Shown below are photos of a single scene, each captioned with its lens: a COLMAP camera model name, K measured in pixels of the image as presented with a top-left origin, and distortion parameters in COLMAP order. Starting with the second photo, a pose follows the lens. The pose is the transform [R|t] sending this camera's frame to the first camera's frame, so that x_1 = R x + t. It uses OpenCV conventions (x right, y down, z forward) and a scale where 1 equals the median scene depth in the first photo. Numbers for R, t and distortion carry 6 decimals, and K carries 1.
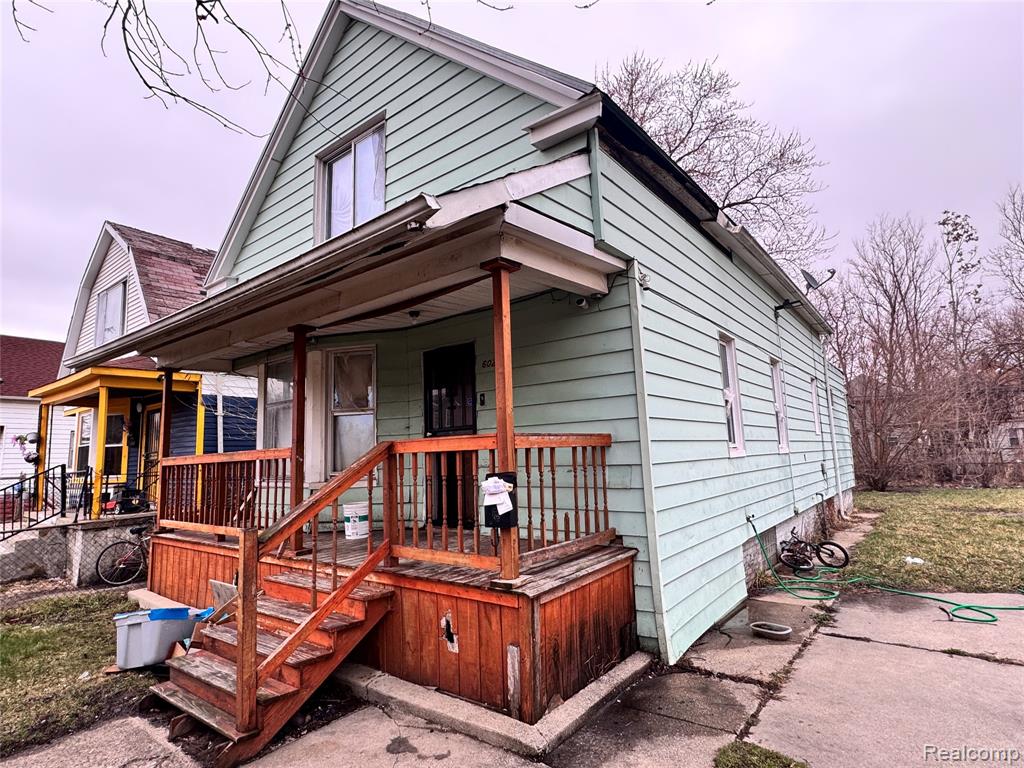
lens RADIAL K [[535.9, 0, 512.0], [0, 535.9, 384.0], [0, 0, 1]] dist [0.000398, -0.000027]
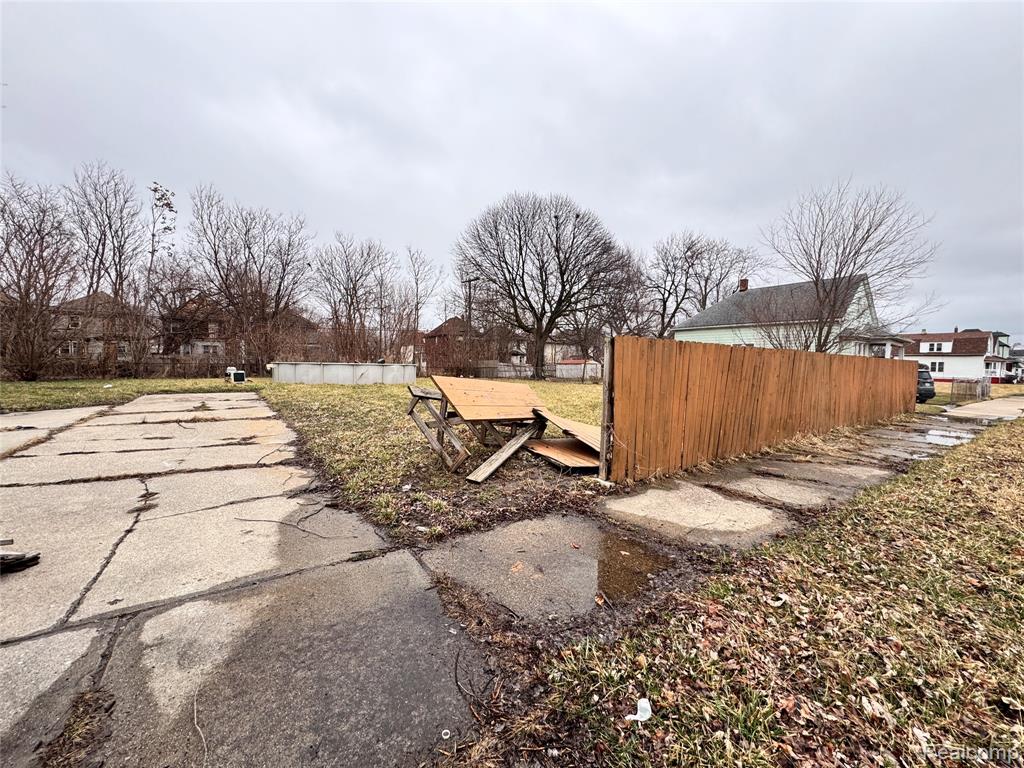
lens RADIAL K [[407.9, 0, 509.7], [0, 407.9, 379.6], [0, 0, 1]] dist [-0.001666, -0.000220]
pose [[0.297090, 0.001093, 0.954849, 0.105132], [-0.159488, 0.986008, 0.048494, -0.024693], [-0.941436, -0.166694, 0.293107, -0.292260]]
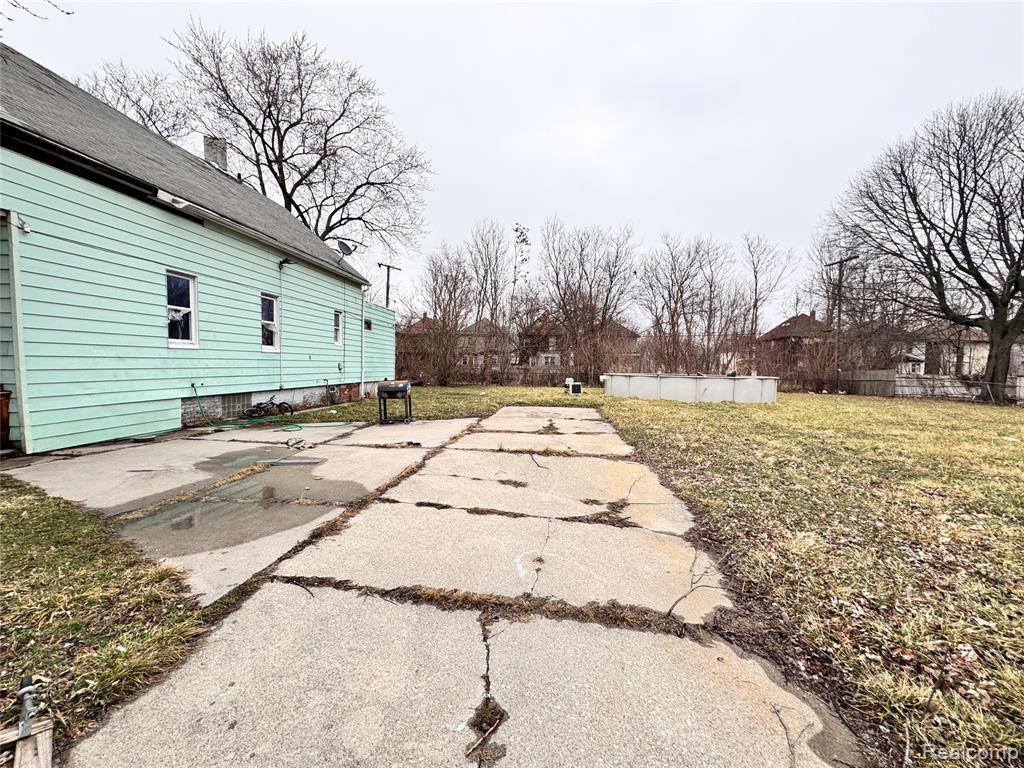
lens RADIAL K [[407.9, 0, 509.7], [0, 407.9, 379.6], [0, 0, 1]] dist [-0.001666, -0.000220]
pose [[0.855408, 0.031092, 0.517020, 0.181176], [-0.117080, 0.983967, 0.134537, -0.016259], [-0.504548, -0.175617, 0.845334, -0.170294]]
